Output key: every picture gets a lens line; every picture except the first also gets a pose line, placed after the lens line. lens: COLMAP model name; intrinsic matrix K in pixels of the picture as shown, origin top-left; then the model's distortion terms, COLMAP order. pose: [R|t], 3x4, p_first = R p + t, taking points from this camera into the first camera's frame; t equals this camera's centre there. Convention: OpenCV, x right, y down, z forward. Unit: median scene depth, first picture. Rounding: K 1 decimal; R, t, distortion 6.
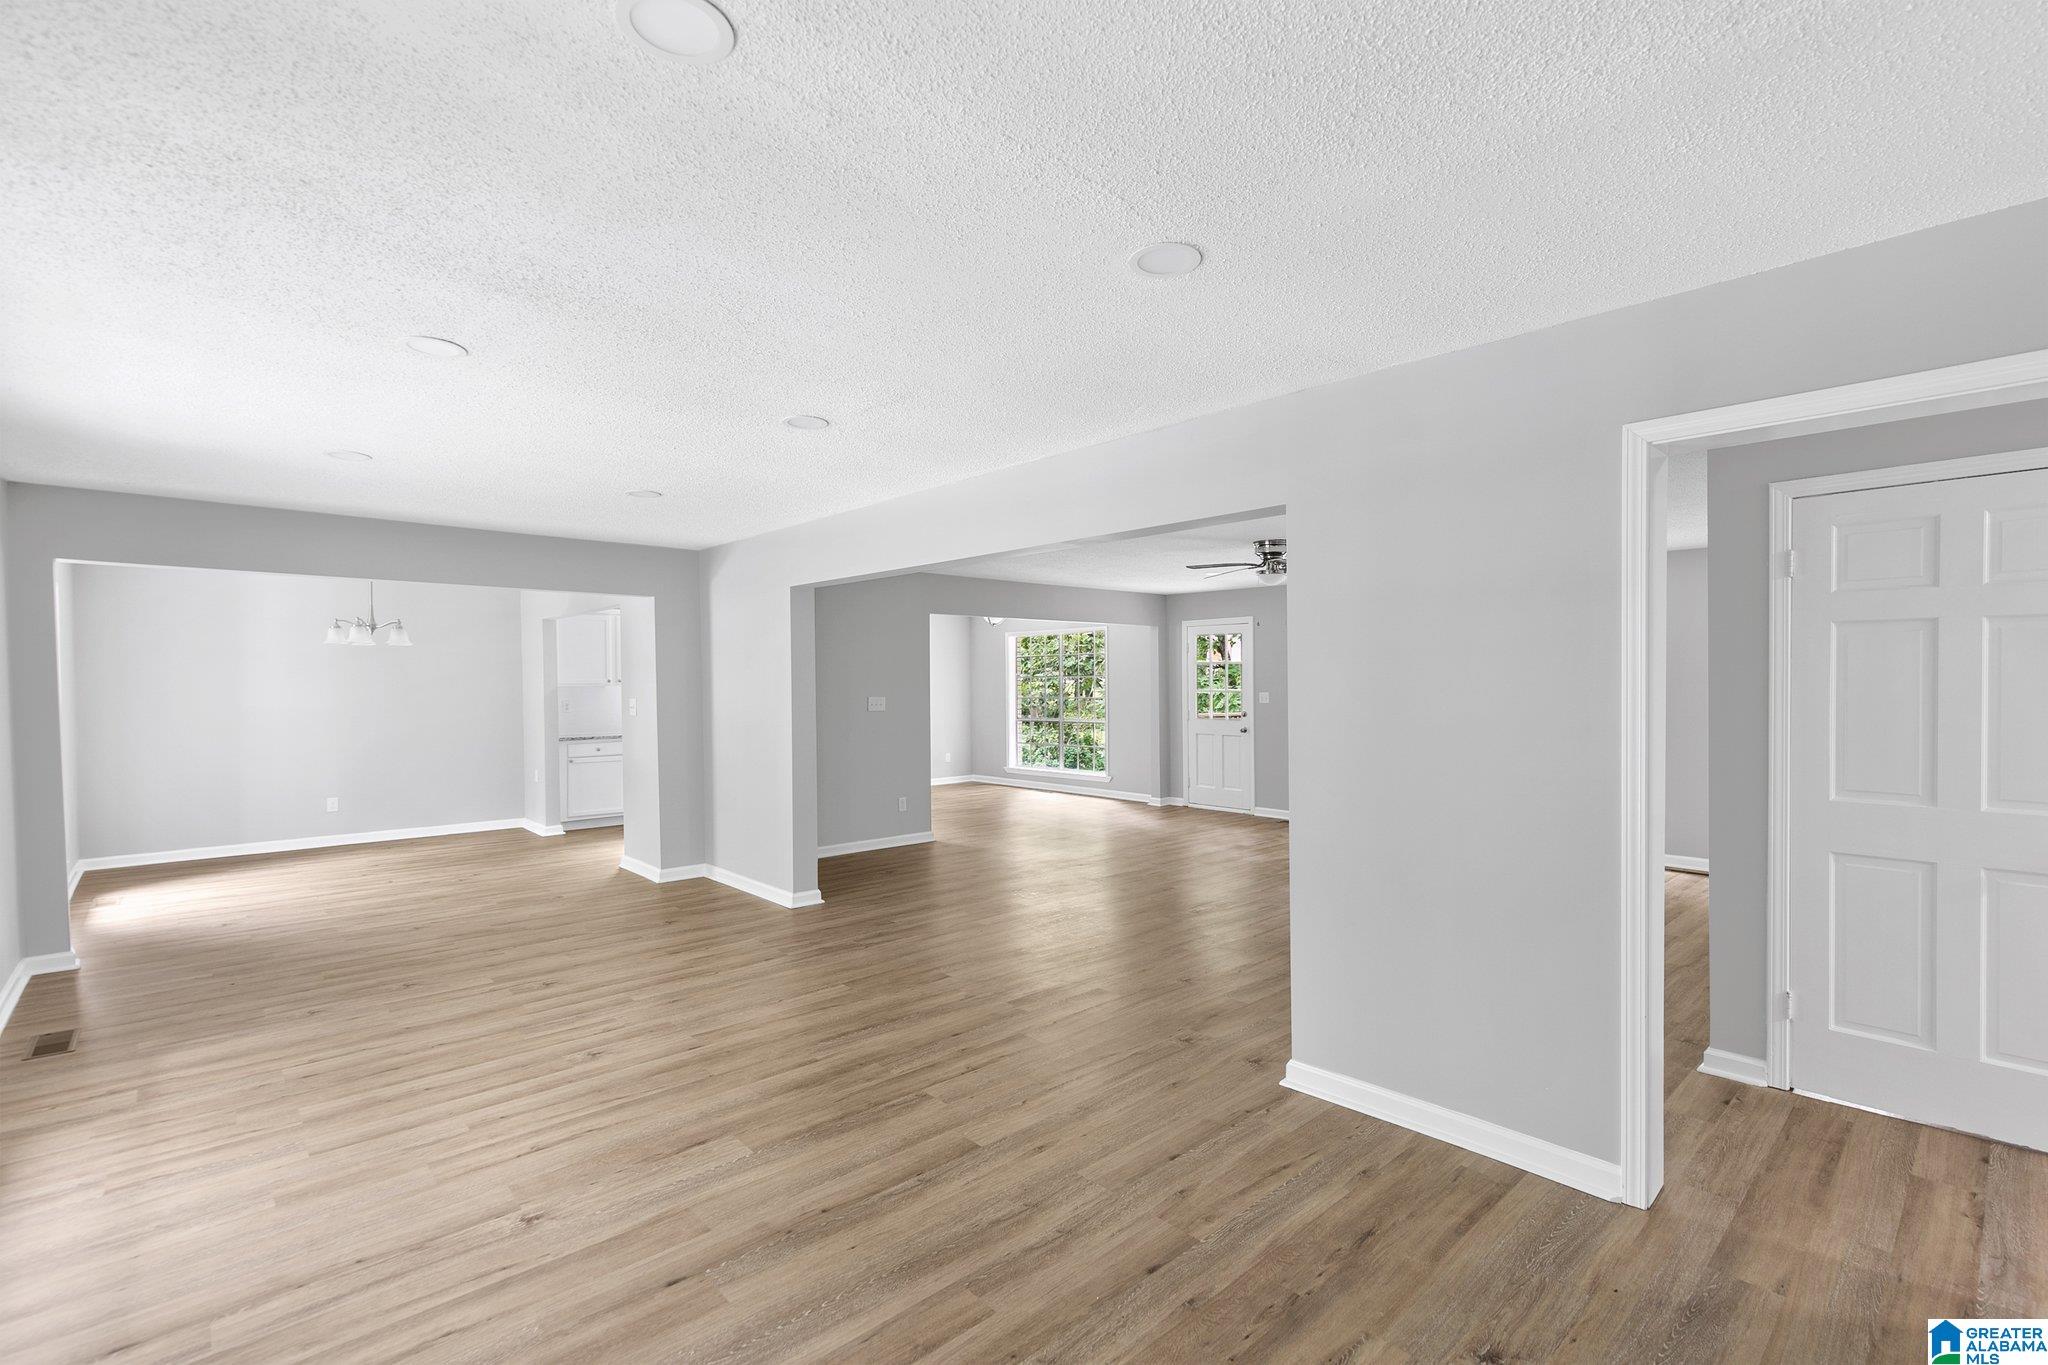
lens RADIAL K [[925.9, 0, 1039.2], [0, 925.9, 692.5], [0, 0, 1]] dist [0.000890, 0.000407]
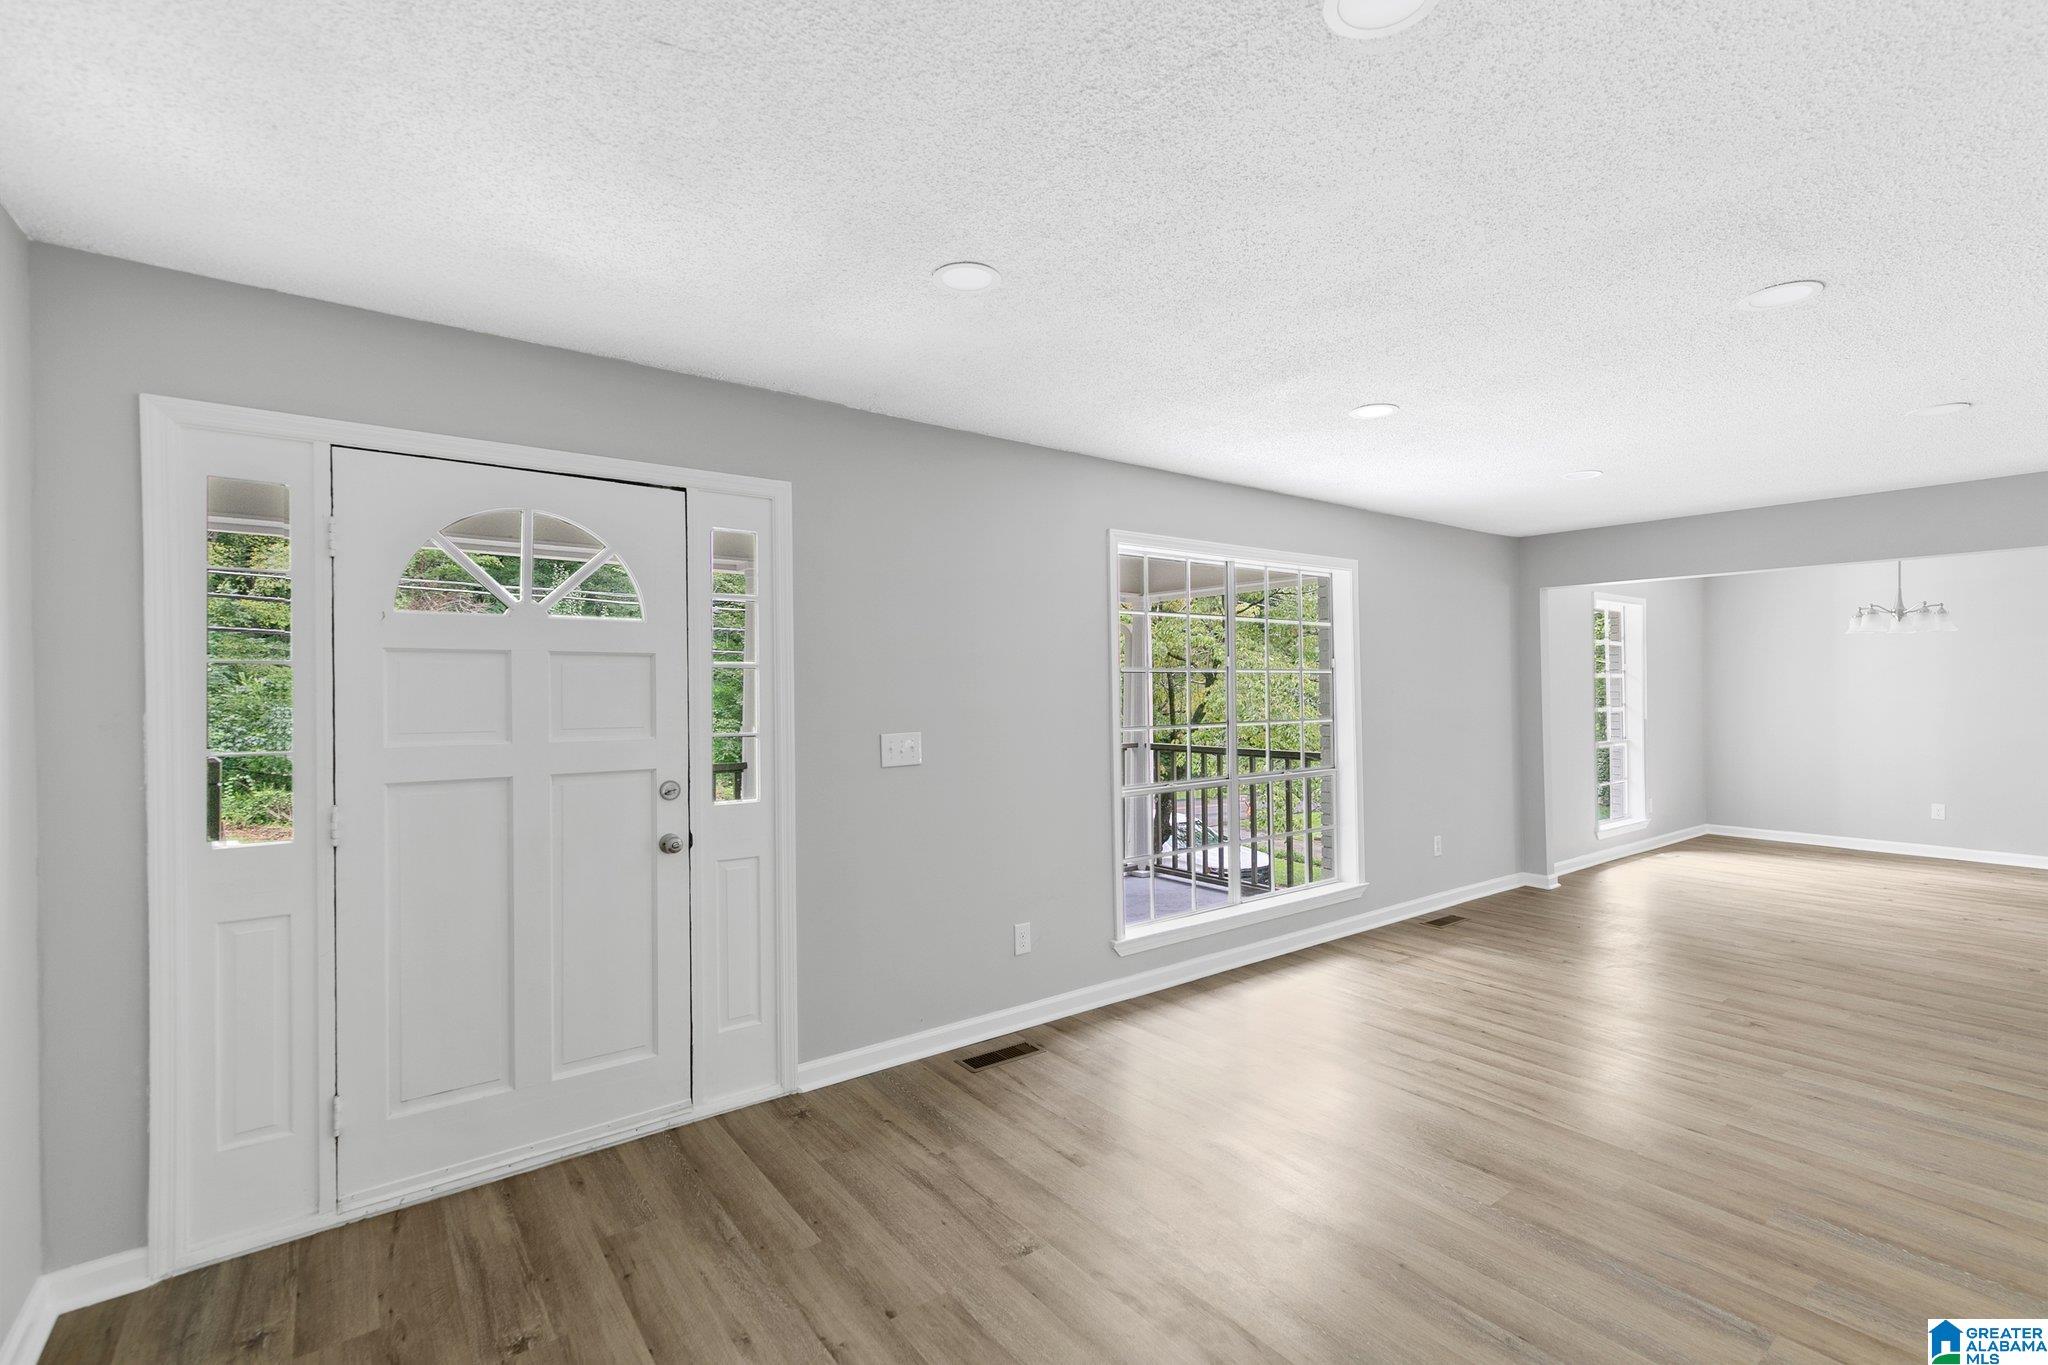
lens RADIAL K [[925.9, 0, 1039.7], [0, 925.9, 677.8], [0, 0, 1]] dist [0.000890, 0.000407]
pose [[-0.102178, -0.002387, -0.994763, 0.511480], [-0.005946, 0.999981, -0.001789, -0.004256], [0.994748, 0.005733, -0.102190, 0.542213]]
